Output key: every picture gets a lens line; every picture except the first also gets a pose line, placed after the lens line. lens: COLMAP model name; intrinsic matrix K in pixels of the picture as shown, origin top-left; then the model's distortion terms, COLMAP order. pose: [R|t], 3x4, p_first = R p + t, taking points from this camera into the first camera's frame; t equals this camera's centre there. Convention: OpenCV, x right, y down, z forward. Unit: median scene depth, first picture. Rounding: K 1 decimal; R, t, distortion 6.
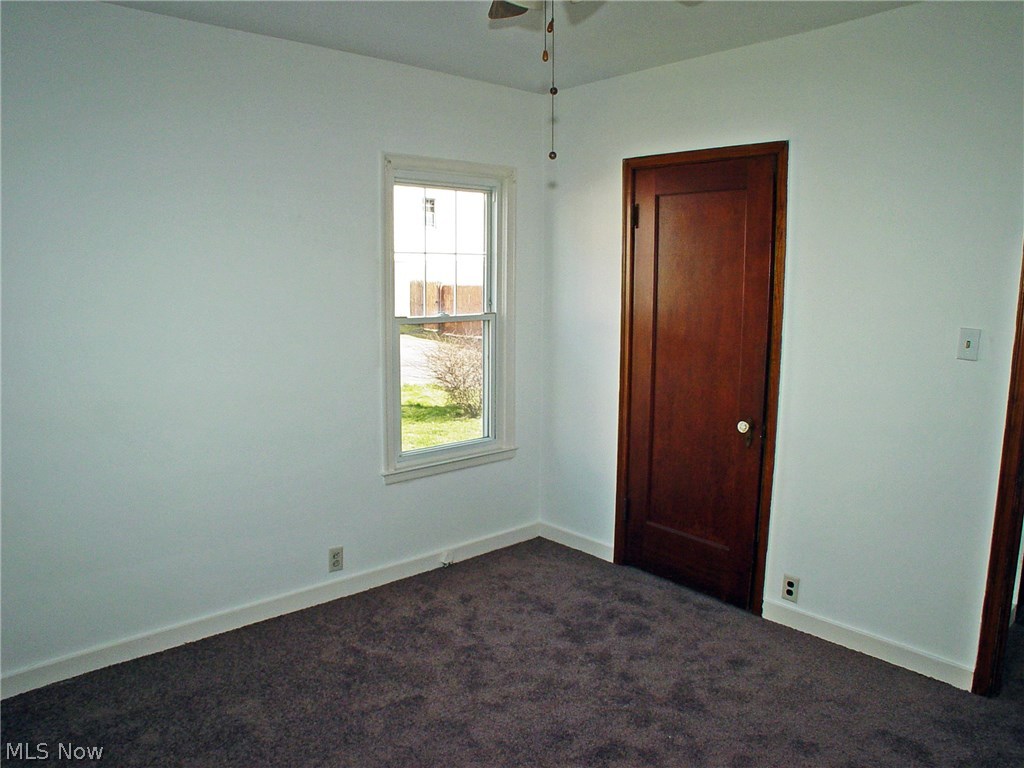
lens RADIAL K [[733.1, 0, 512.0], [0, 733.1, 384.0], [0, 0, 1]] dist [-0.206947, 0.148586]
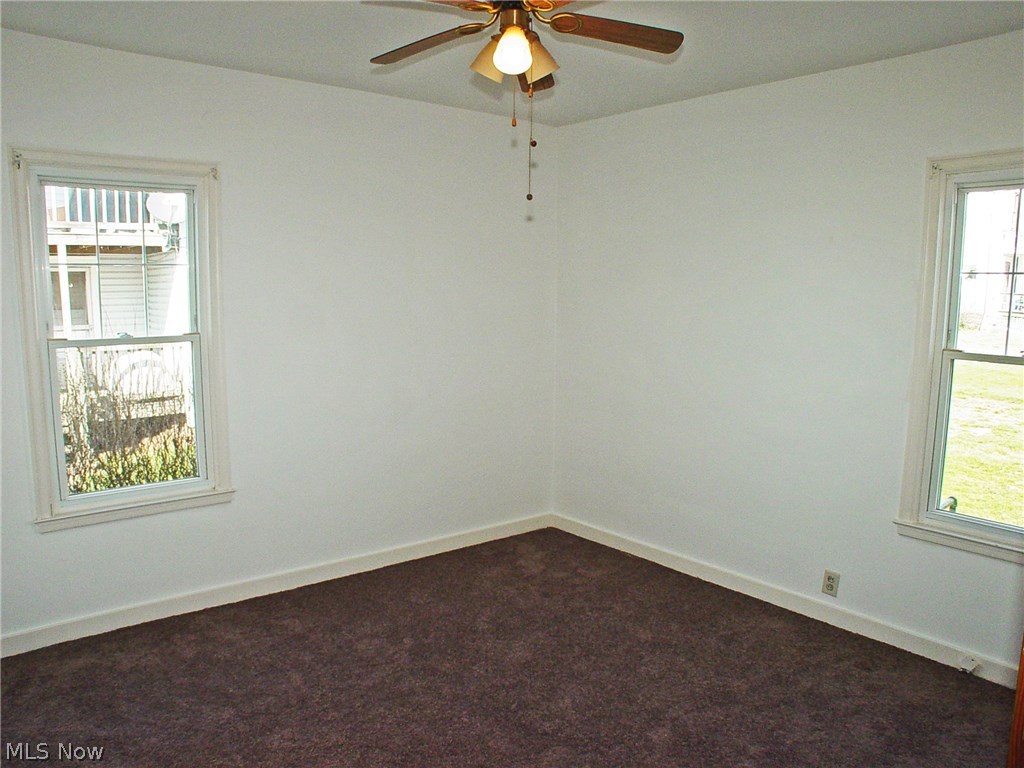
lens RADIAL K [[733.1, 0, 512.0], [0, 733.1, 384.0], [0, 0, 1]] dist [-0.206947, 0.148586]
pose [[-0.045024, 0.125026, -0.991131, 0.703032], [-0.153711, 0.979456, 0.130536, -0.083535], [0.987090, 0.158225, -0.024881, 0.552562]]
